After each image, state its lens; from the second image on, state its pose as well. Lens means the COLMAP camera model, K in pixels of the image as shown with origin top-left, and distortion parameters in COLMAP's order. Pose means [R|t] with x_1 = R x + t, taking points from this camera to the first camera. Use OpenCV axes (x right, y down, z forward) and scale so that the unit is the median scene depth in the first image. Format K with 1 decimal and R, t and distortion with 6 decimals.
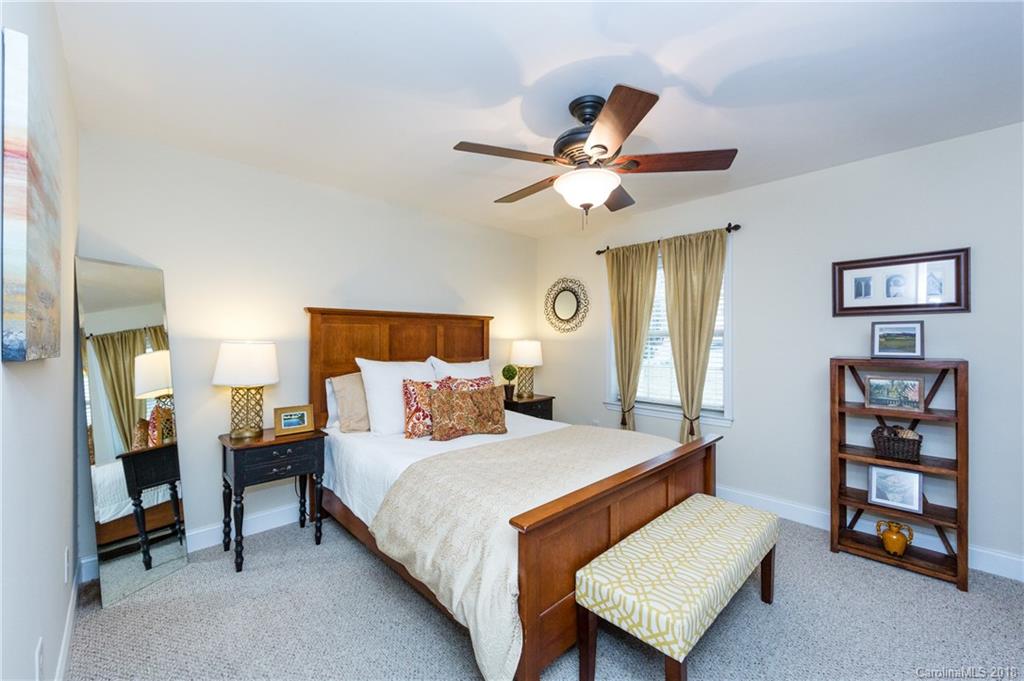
lens RADIAL K [[406.4, 0, 520.0], [0, 406.4, 334.5], [0, 0, 1]] dist [-0.003593, 0.000093]
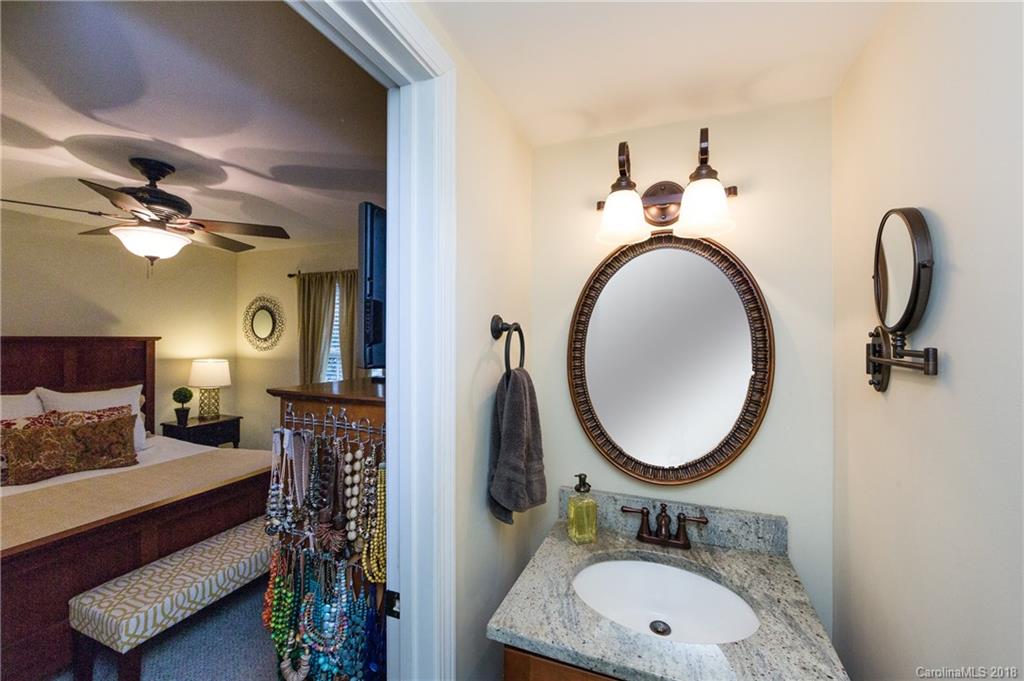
lens RADIAL K [[406.4, 0, 516.6], [0, 406.4, 338.8], [0, 0, 1]] dist [-0.003593, 0.000093]
pose [[0.913057, 0.002569, 0.407824, 0.364785], [-0.009794, 0.999830, 0.015628, -0.074951], [-0.407715, -0.018264, 0.912927, -0.231633]]
